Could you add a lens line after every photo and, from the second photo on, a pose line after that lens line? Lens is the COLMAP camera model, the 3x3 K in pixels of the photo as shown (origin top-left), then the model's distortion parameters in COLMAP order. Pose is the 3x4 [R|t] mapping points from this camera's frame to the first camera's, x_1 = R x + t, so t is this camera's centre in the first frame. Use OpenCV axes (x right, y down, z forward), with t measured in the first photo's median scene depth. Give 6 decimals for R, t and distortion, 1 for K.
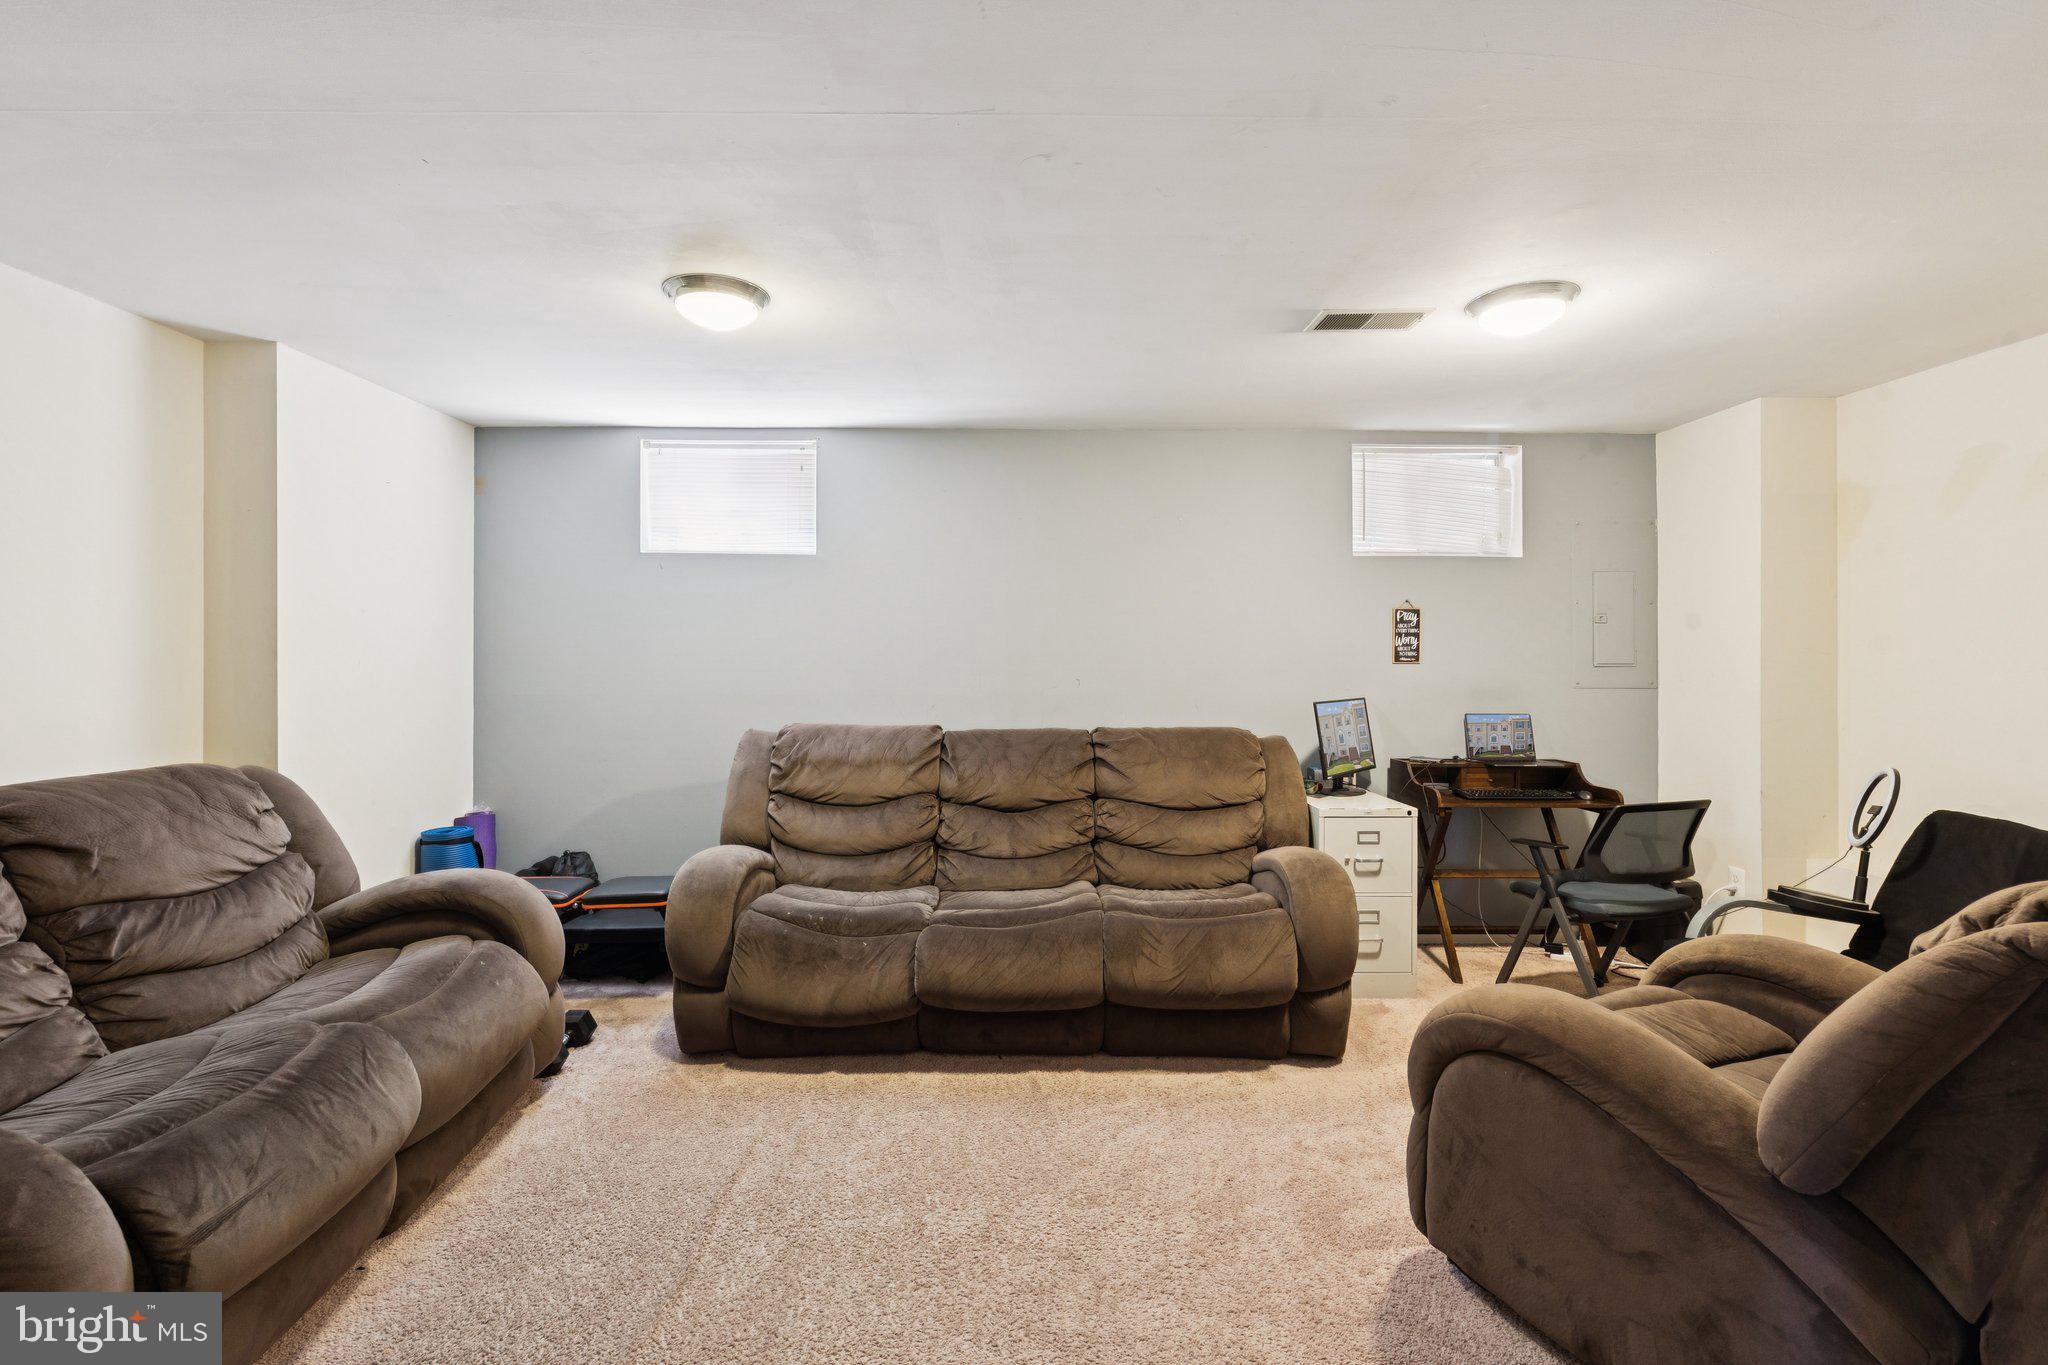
lens RADIAL K [[907.5, 0, 1020.7], [0, 907.5, 655.7], [0, 0, 1]] dist [-0.001594, 0.000464]
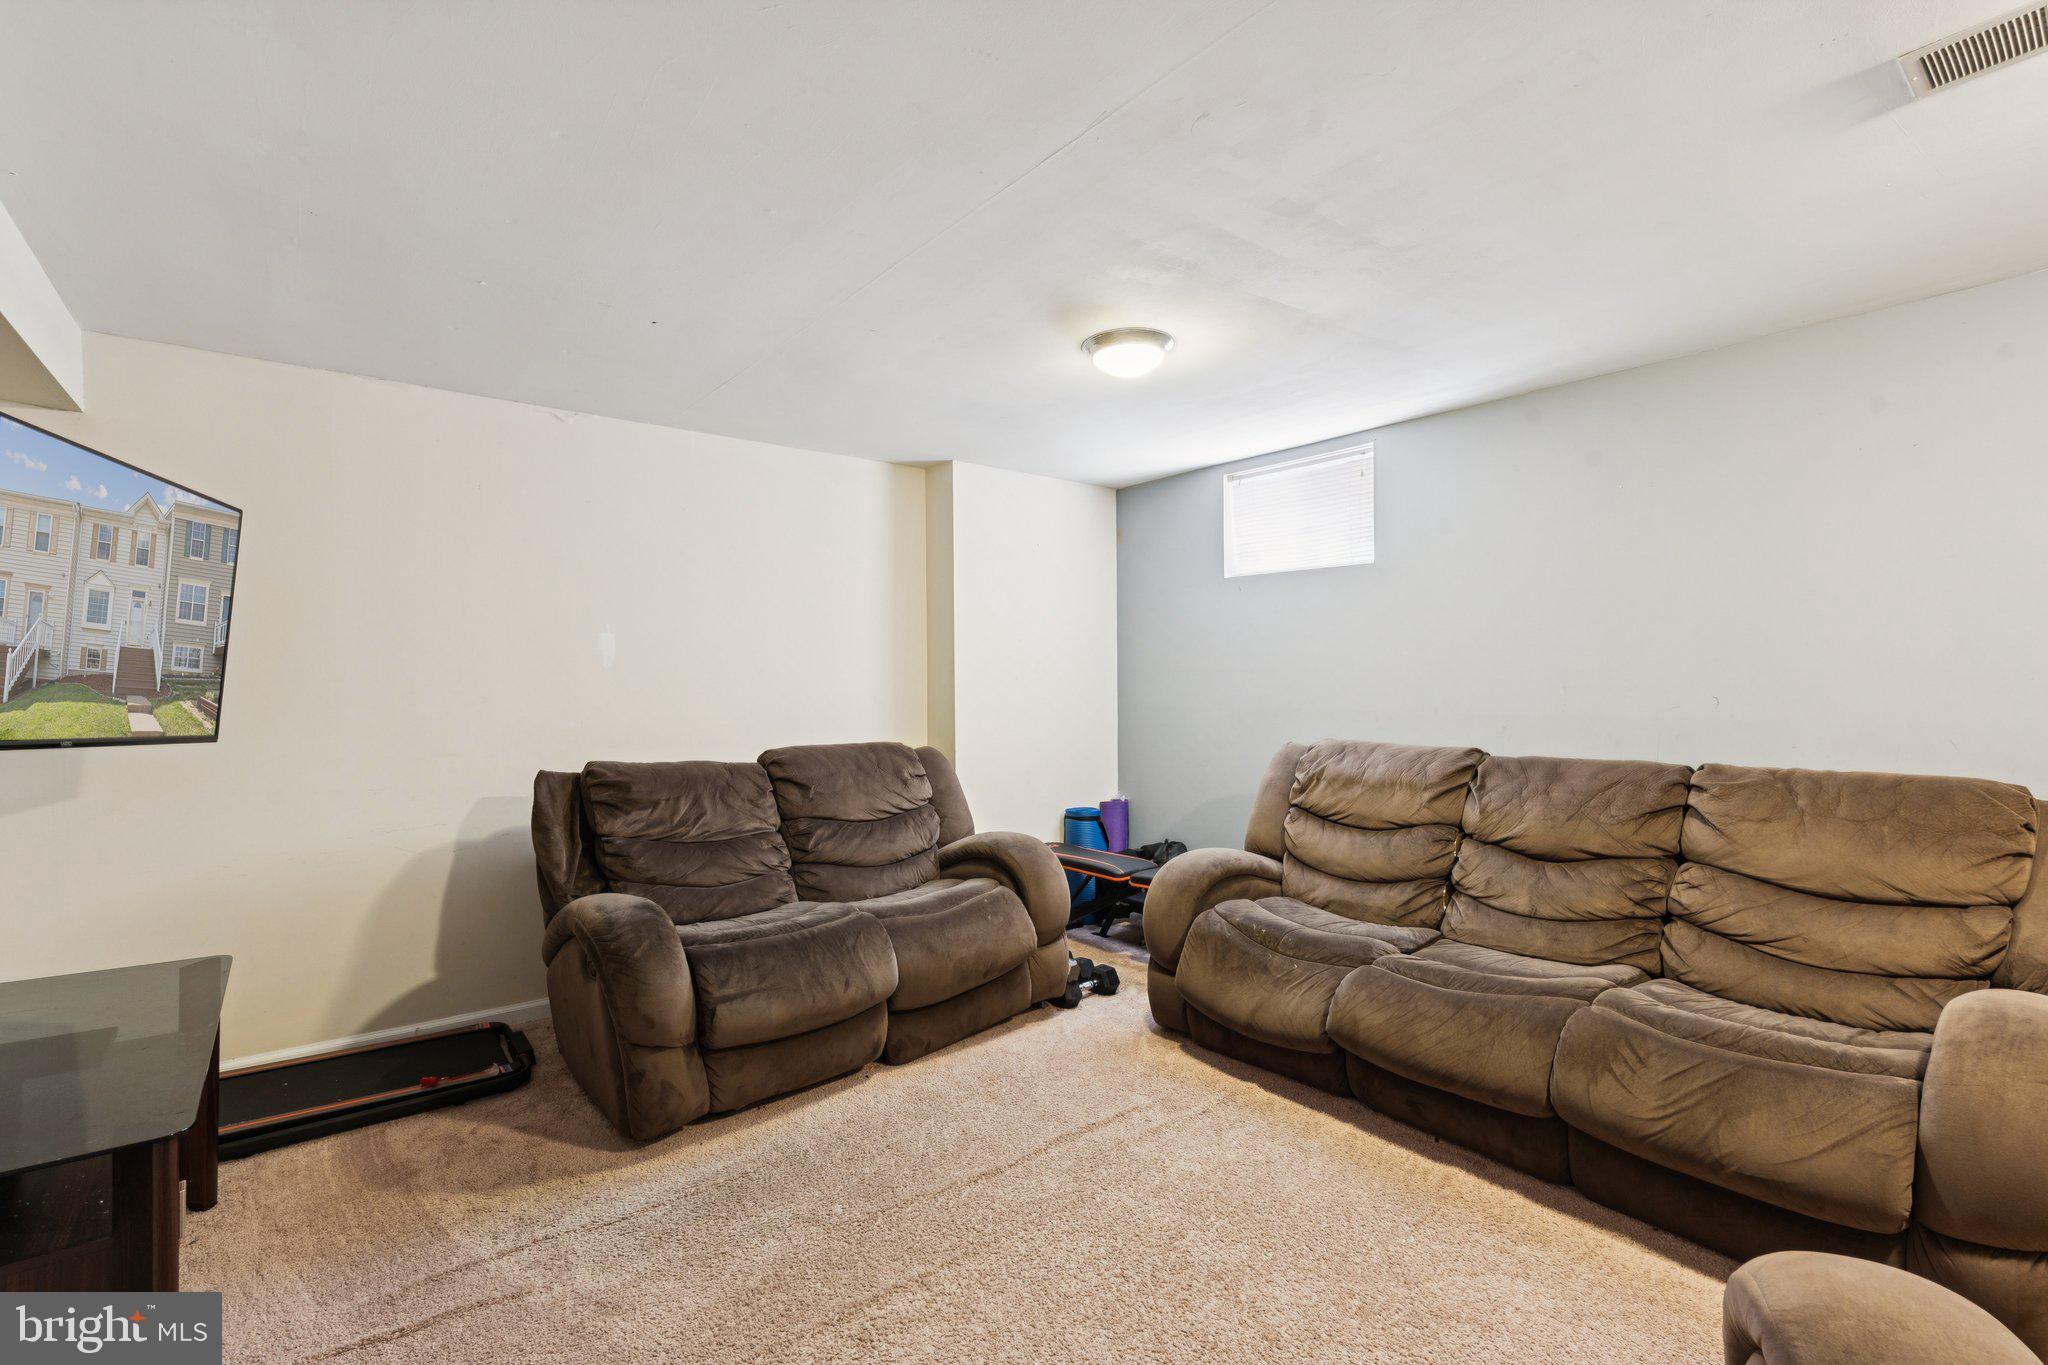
lens RADIAL K [[901.0, 0, 1024.0], [0, 901.0, 682.5], [0, 0, 1]] dist [0.001227, 0.000206]
pose [[0.621247, -0.003306, -0.783608, 0.337436], [0.008422, 0.999962, 0.002458, 0.009790], [0.783570, -0.008127, 0.621251, 0.153214]]
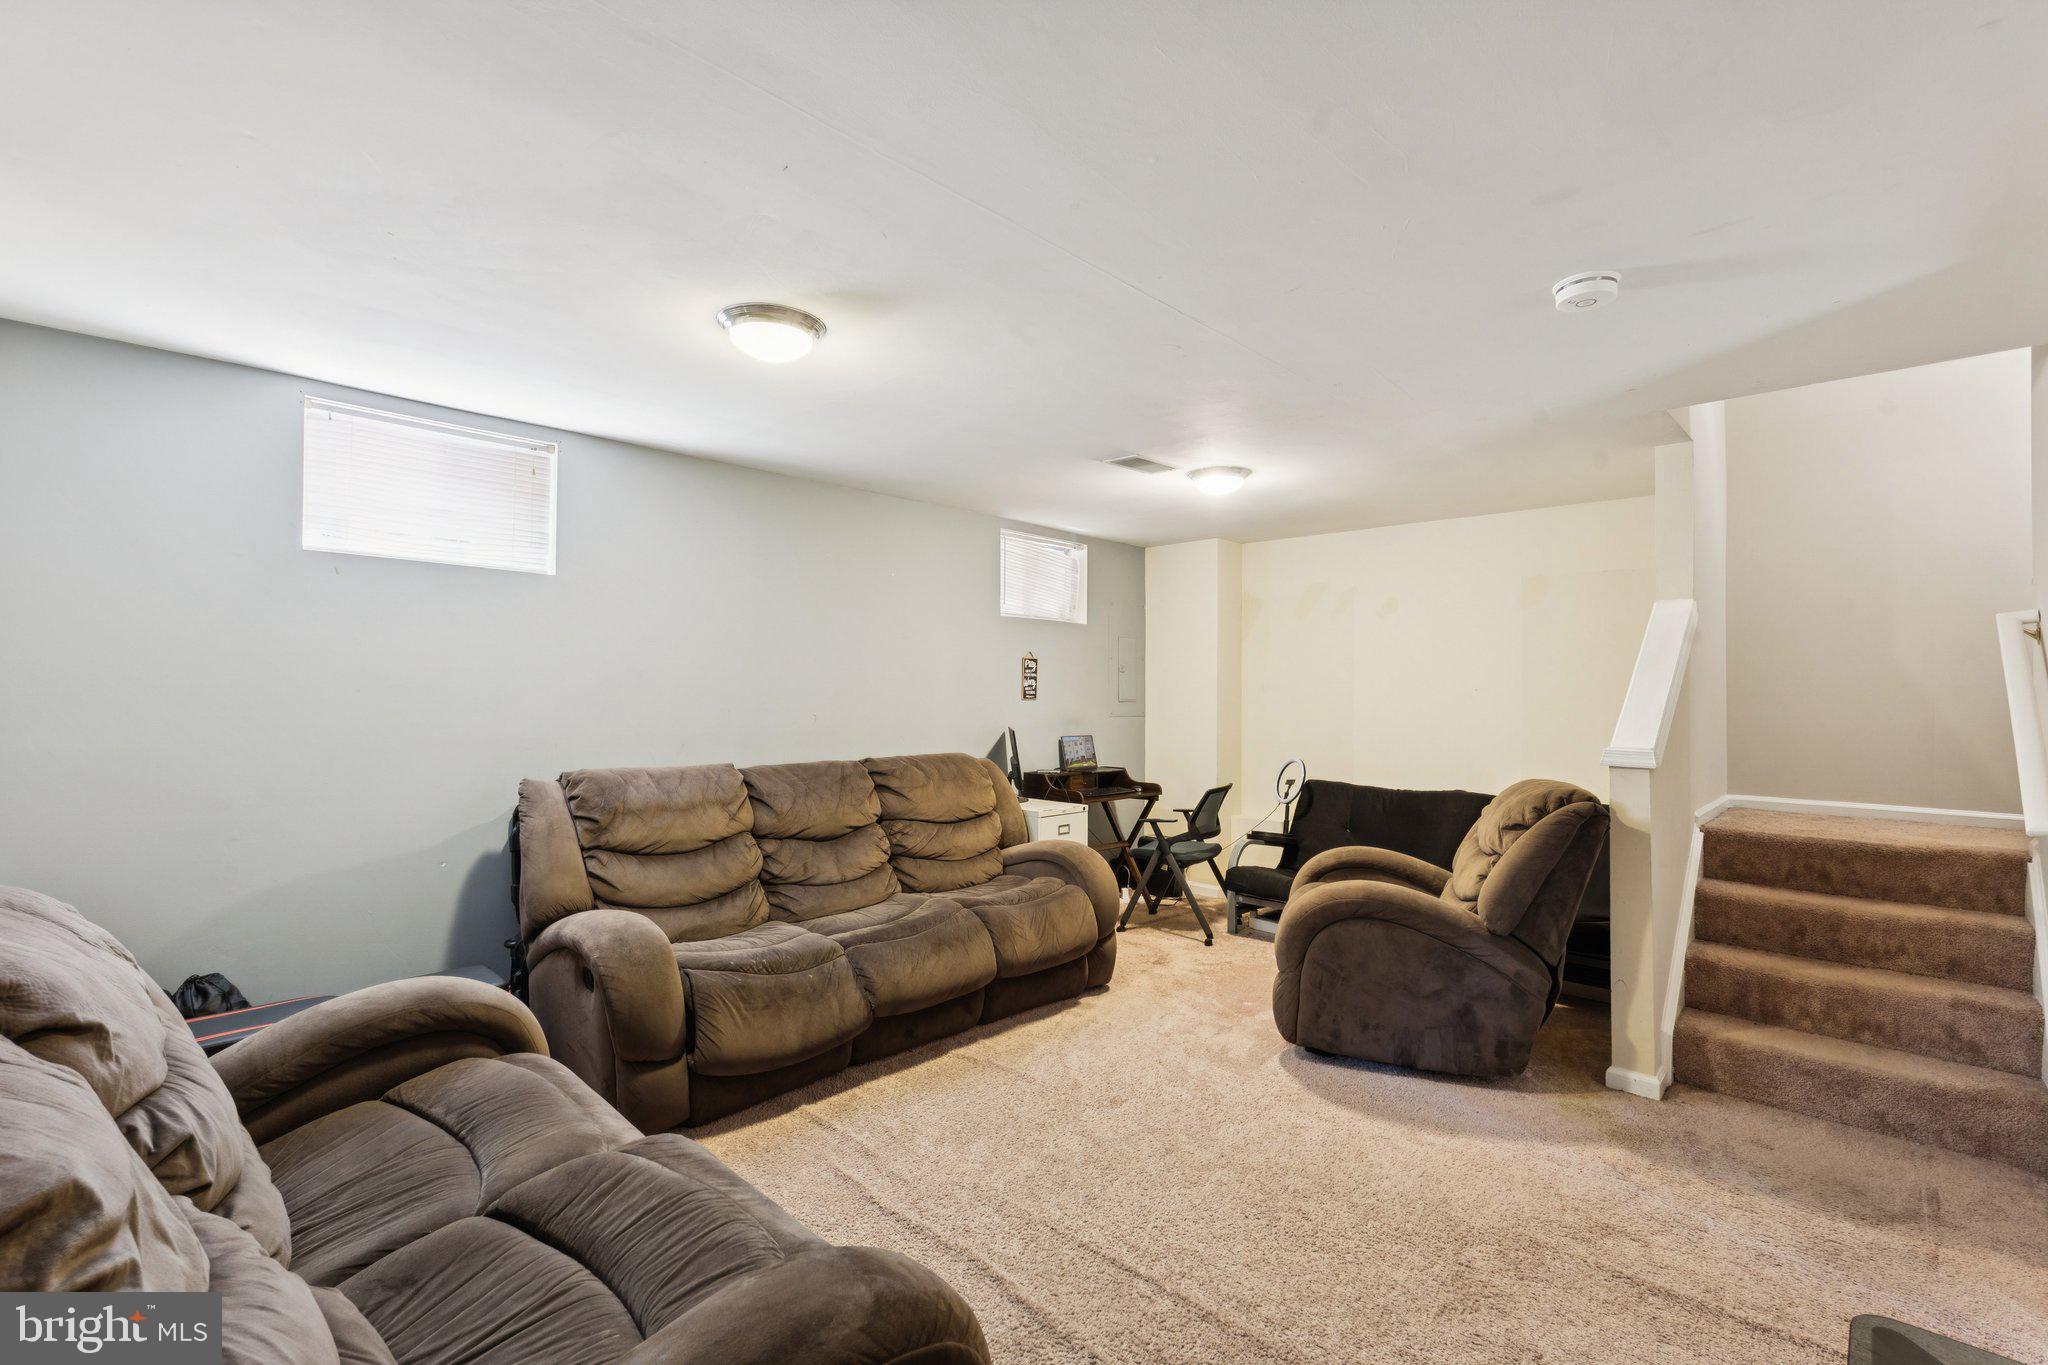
lens RADIAL K [[901.0, 0, 1024.0], [0, 901.0, 682.5], [0, 0, 1]] dist [0.001227, 0.000206]
pose [[0.709183, 0.011706, 0.704927, -0.610492], [-0.009315, 0.999930, -0.007234, -0.008349], [-0.704963, -0.001436, 0.709243, 0.089882]]
